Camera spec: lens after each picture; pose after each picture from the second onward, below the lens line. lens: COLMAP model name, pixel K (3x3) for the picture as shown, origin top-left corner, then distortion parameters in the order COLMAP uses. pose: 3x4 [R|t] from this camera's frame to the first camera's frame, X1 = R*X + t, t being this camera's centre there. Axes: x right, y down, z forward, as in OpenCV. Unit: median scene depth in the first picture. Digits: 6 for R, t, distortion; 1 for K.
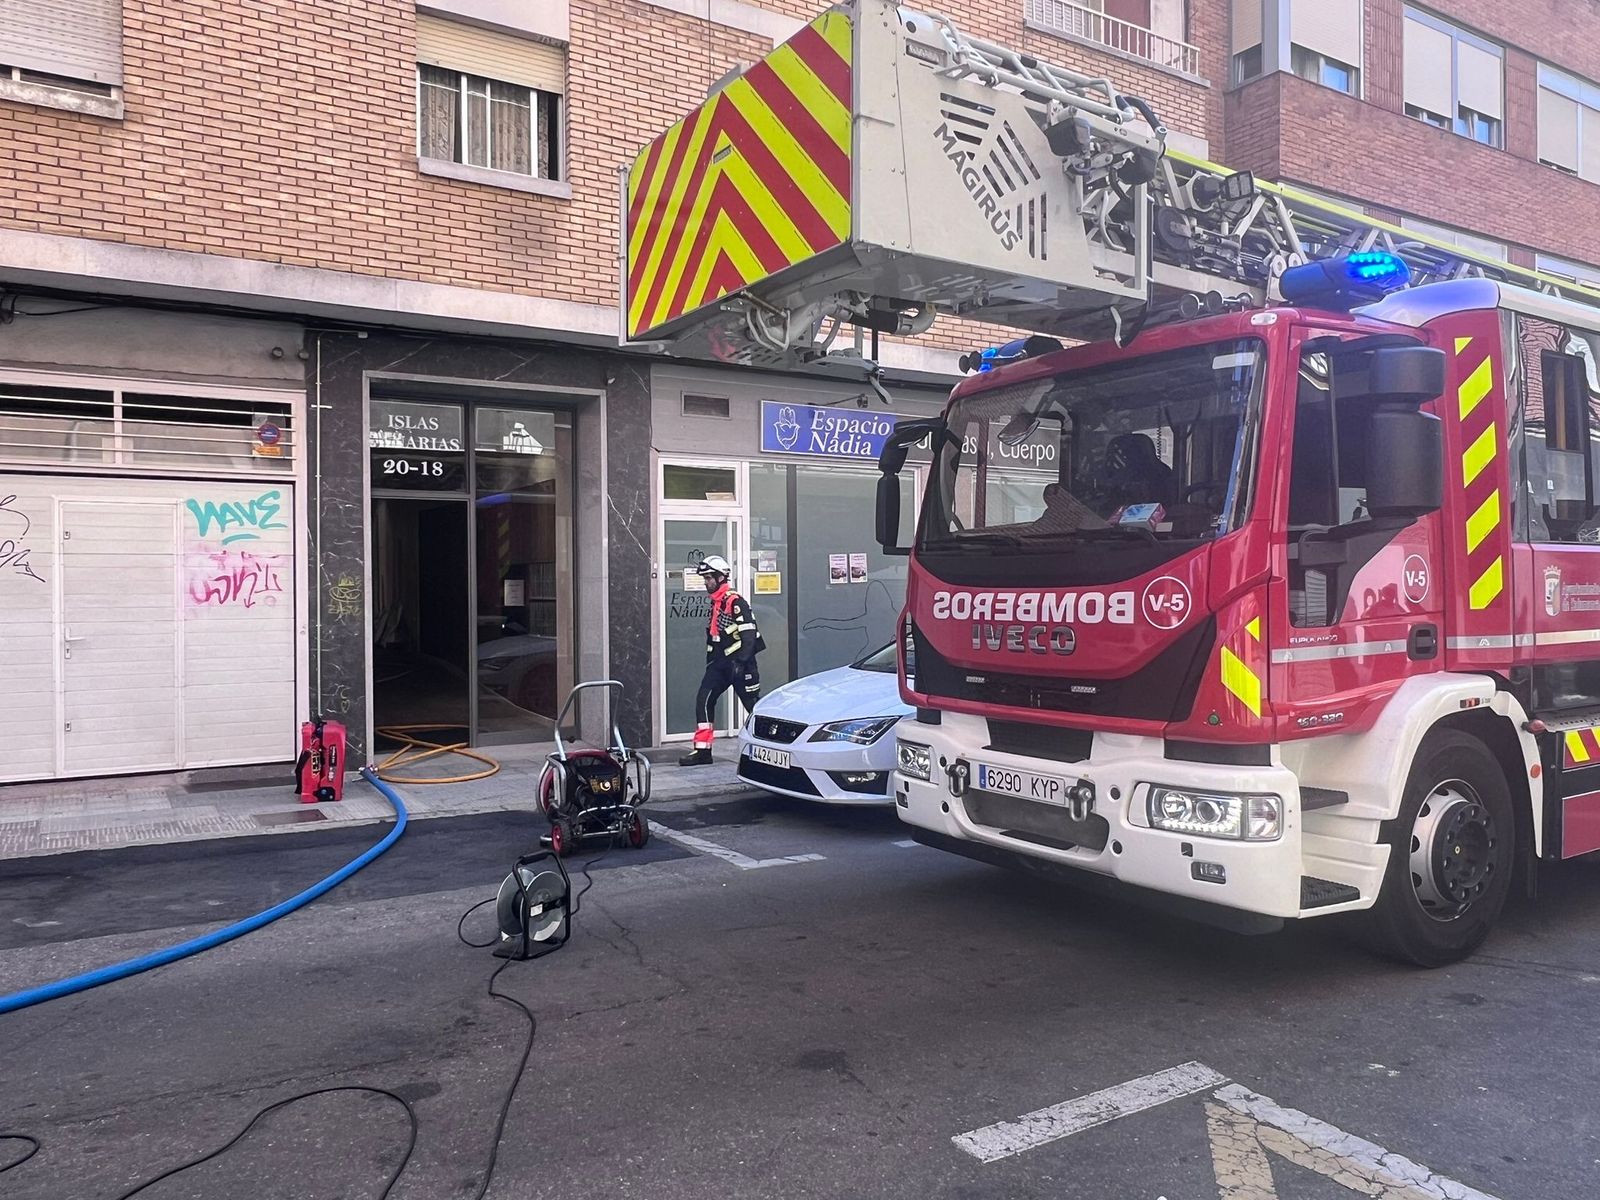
lens RADIAL K [[1165.0, 0, 803.9], [0, 1165.0, 596.5], [0, 0, 1]] dist [-0.000729, -0.001663]
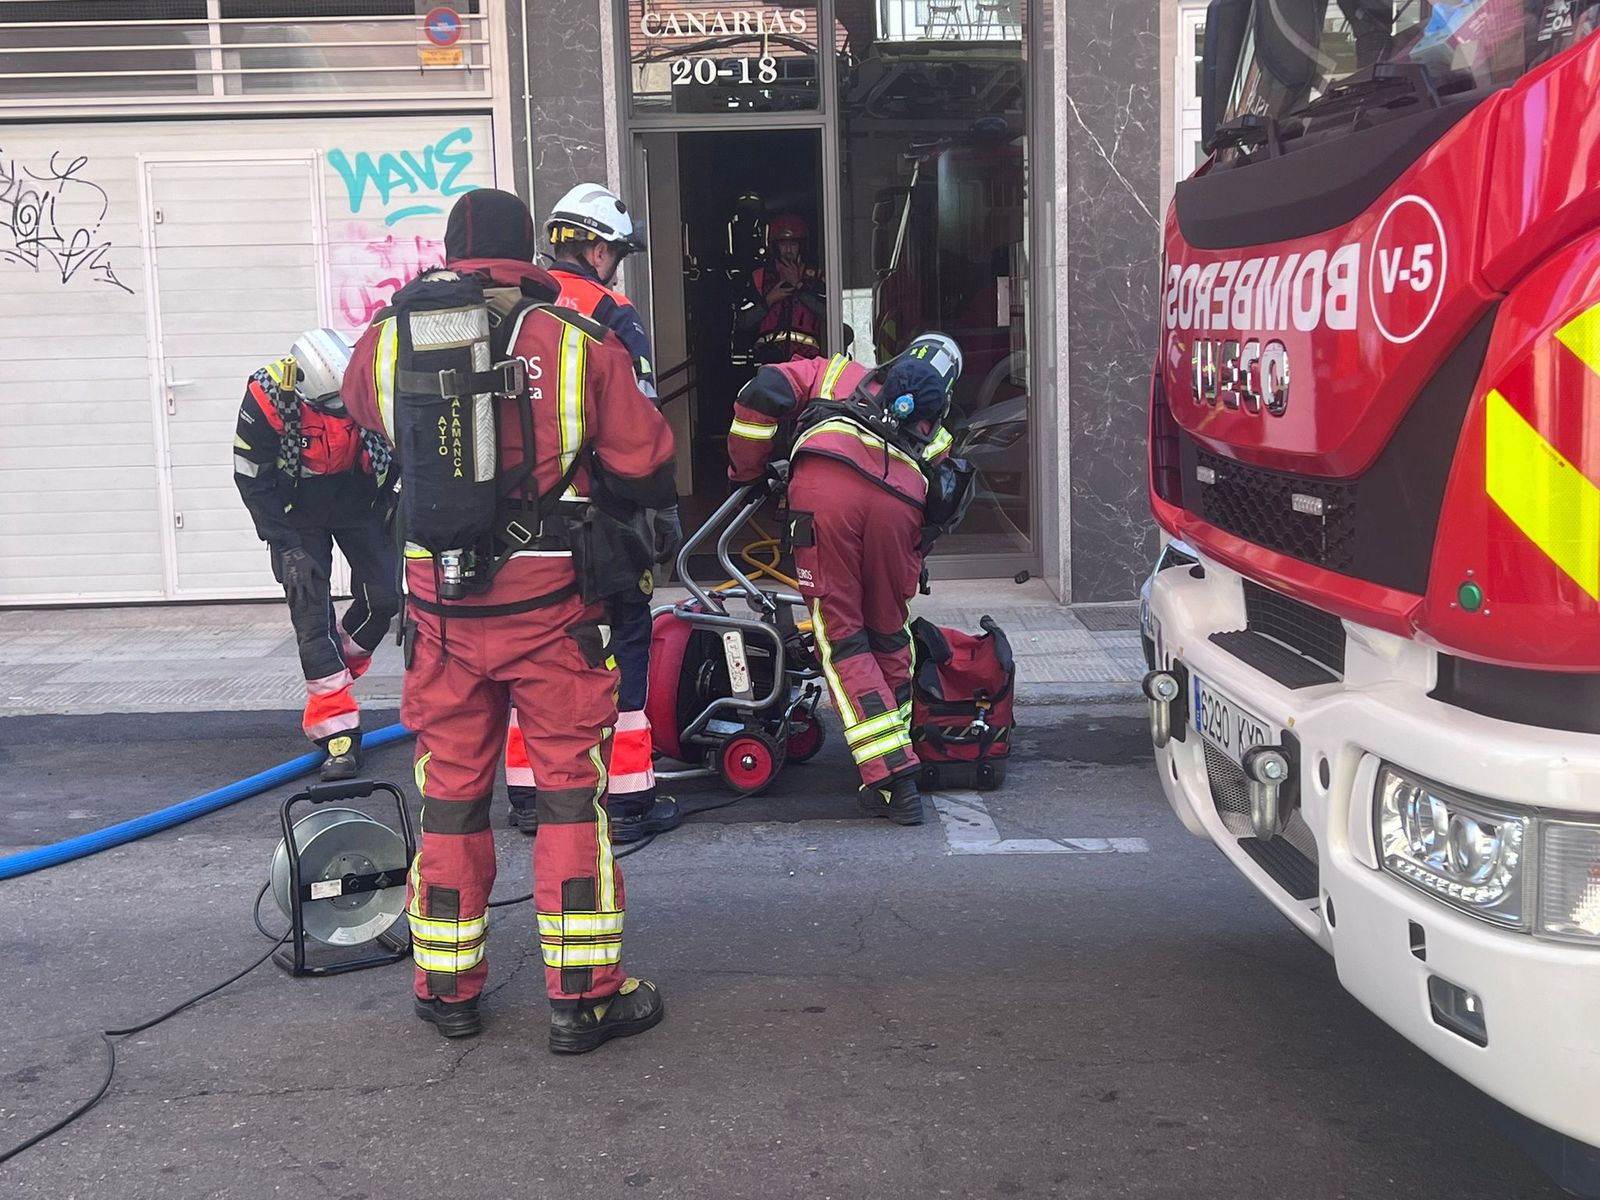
lens RADIAL K [[2084.7, 0, 807.4], [0, 2084.7, 596.8], [0, 0, 1]] dist [0.188782, -0.540347]
pose [[0.865099, 0.049270, -0.499176, 0.264238], [0.017747, 0.991535, 0.128623, 0.010075], [0.501288, -0.120130, 0.856901, 0.181985]]
